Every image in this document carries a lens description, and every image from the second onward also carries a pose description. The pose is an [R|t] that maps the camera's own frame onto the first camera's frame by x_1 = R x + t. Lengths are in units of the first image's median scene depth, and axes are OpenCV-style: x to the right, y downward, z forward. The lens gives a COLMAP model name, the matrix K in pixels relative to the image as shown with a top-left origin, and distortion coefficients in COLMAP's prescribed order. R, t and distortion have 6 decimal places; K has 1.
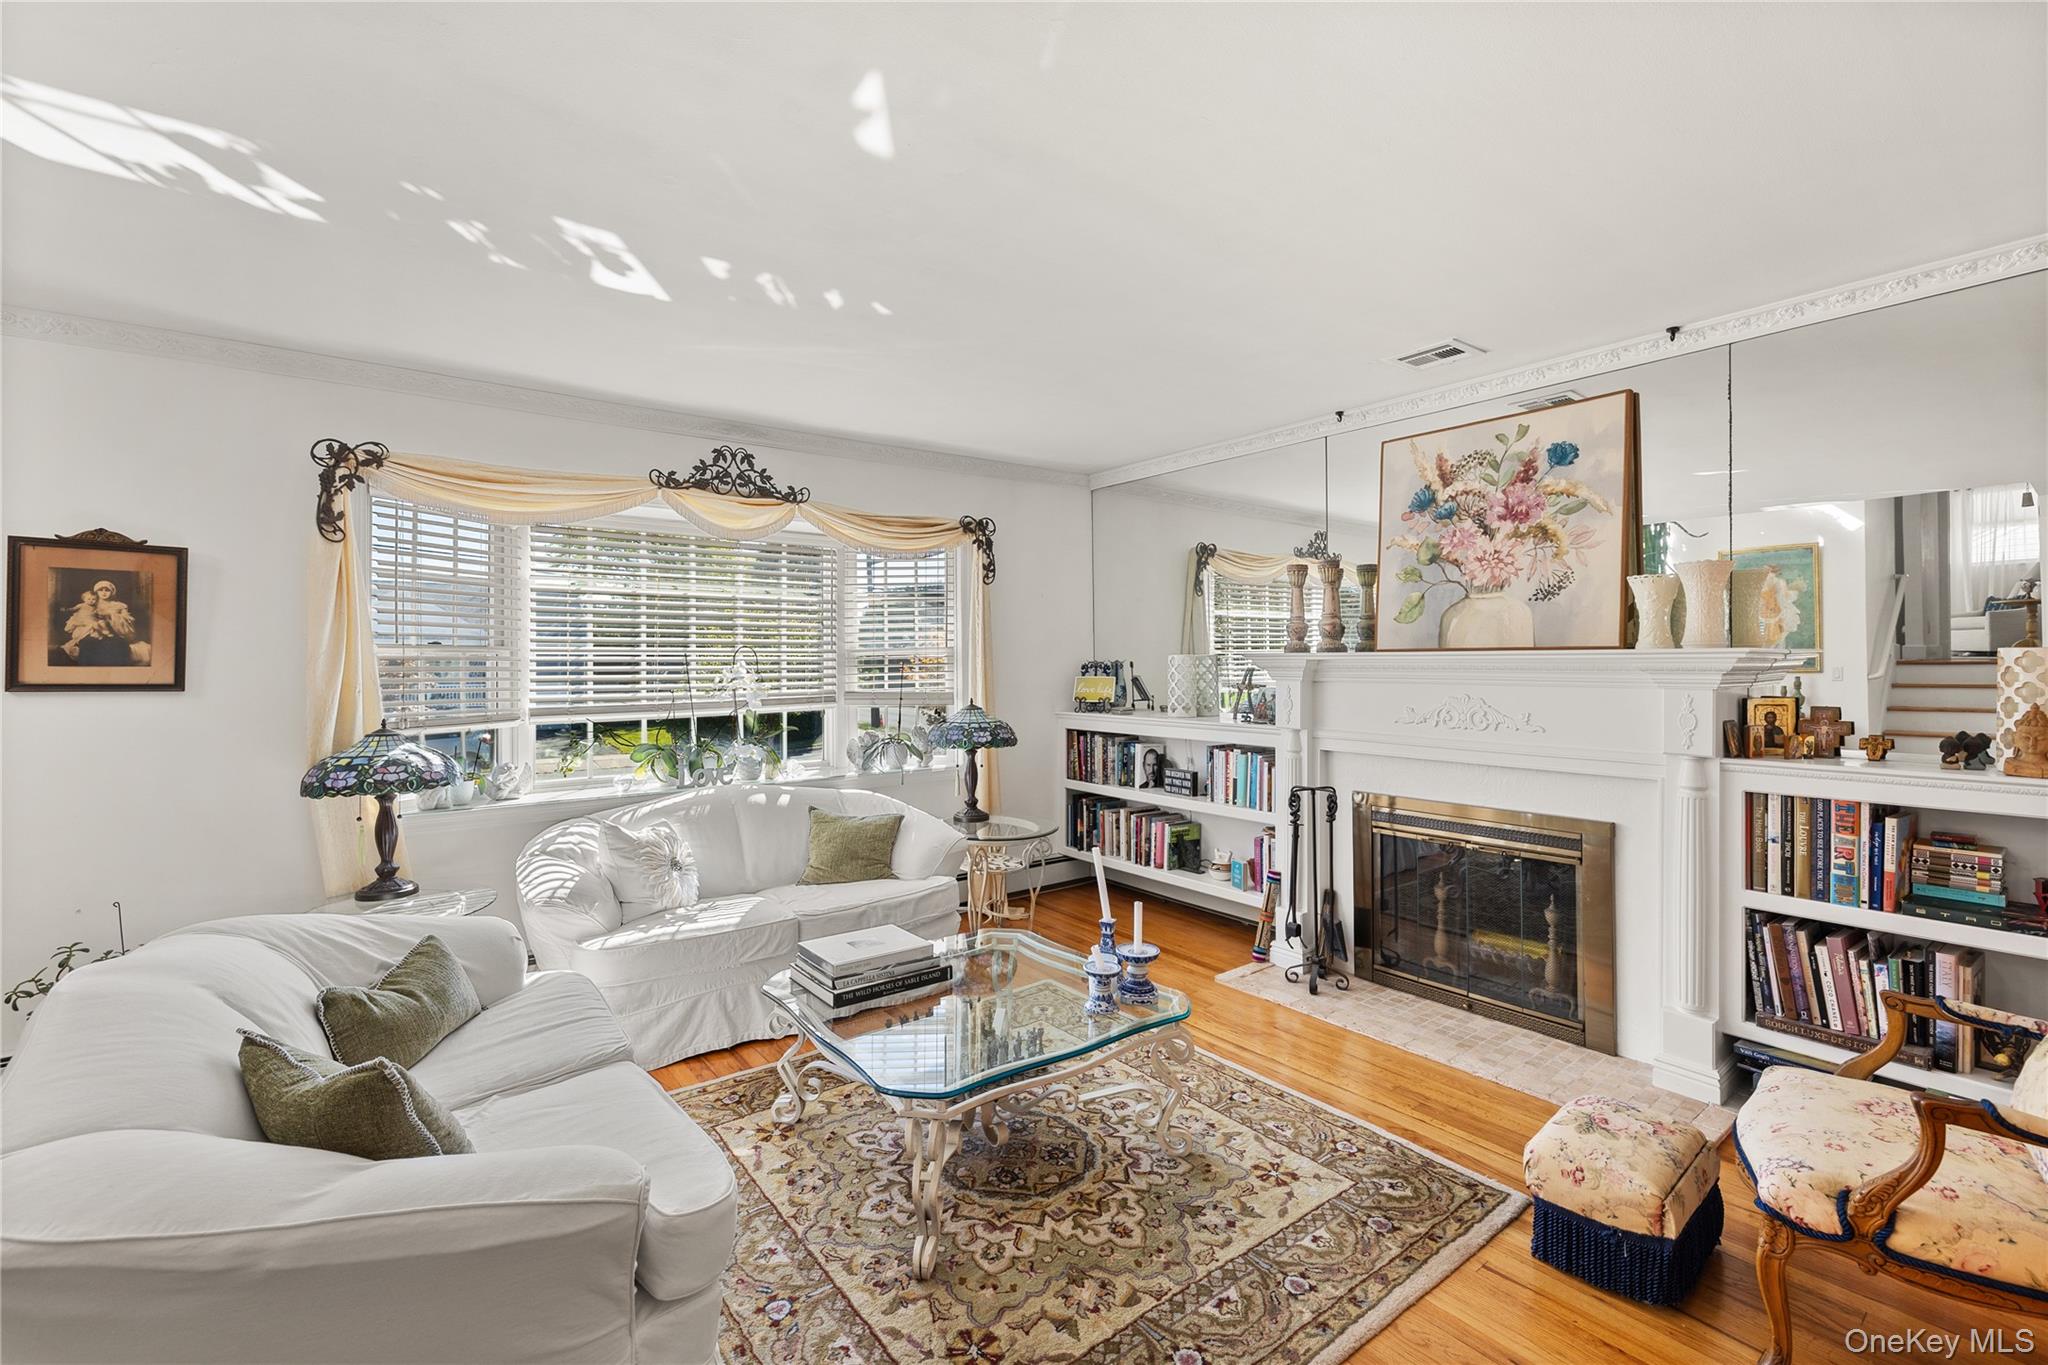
lens RADIAL K [[871.4, 0, 1015.6], [0, 871.4, 655.7], [0, 0, 1]] dist [-0.001574, -0.000141]
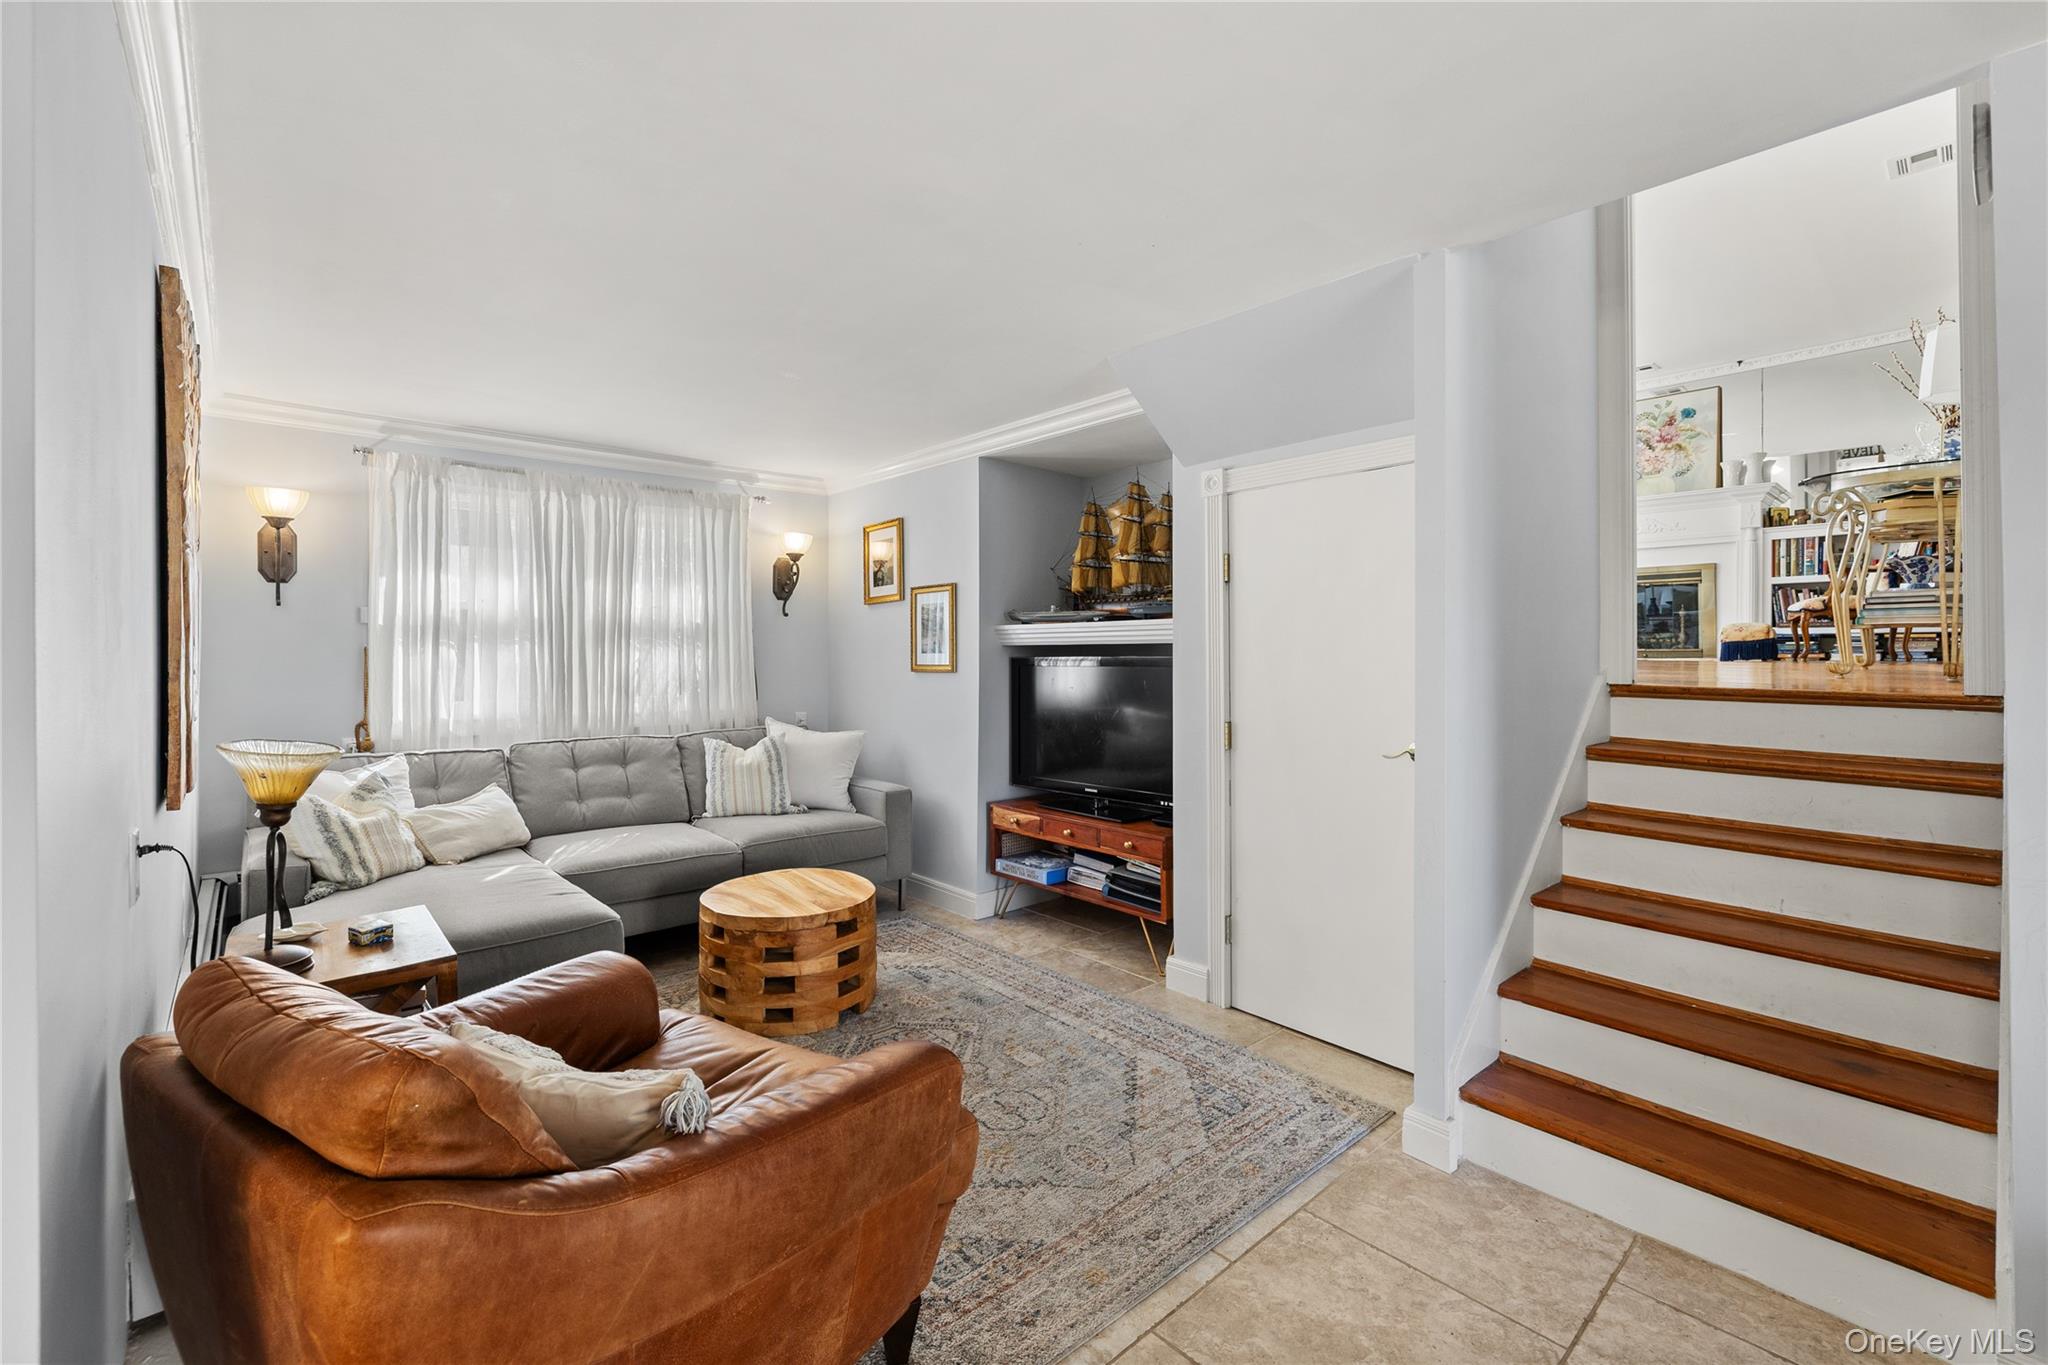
lens RADIAL K [[871.4, 0, 1020.6], [0, 871.4, 646.3], [0, 0, 1]] dist [-0.001574, -0.000141]
pose [[0.996910, -0.001665, 0.078529, -1.622473], [0.001457, 0.999995, 0.002709, 0.465302], [-0.078533, -0.002586, 0.996908, -1.435221]]
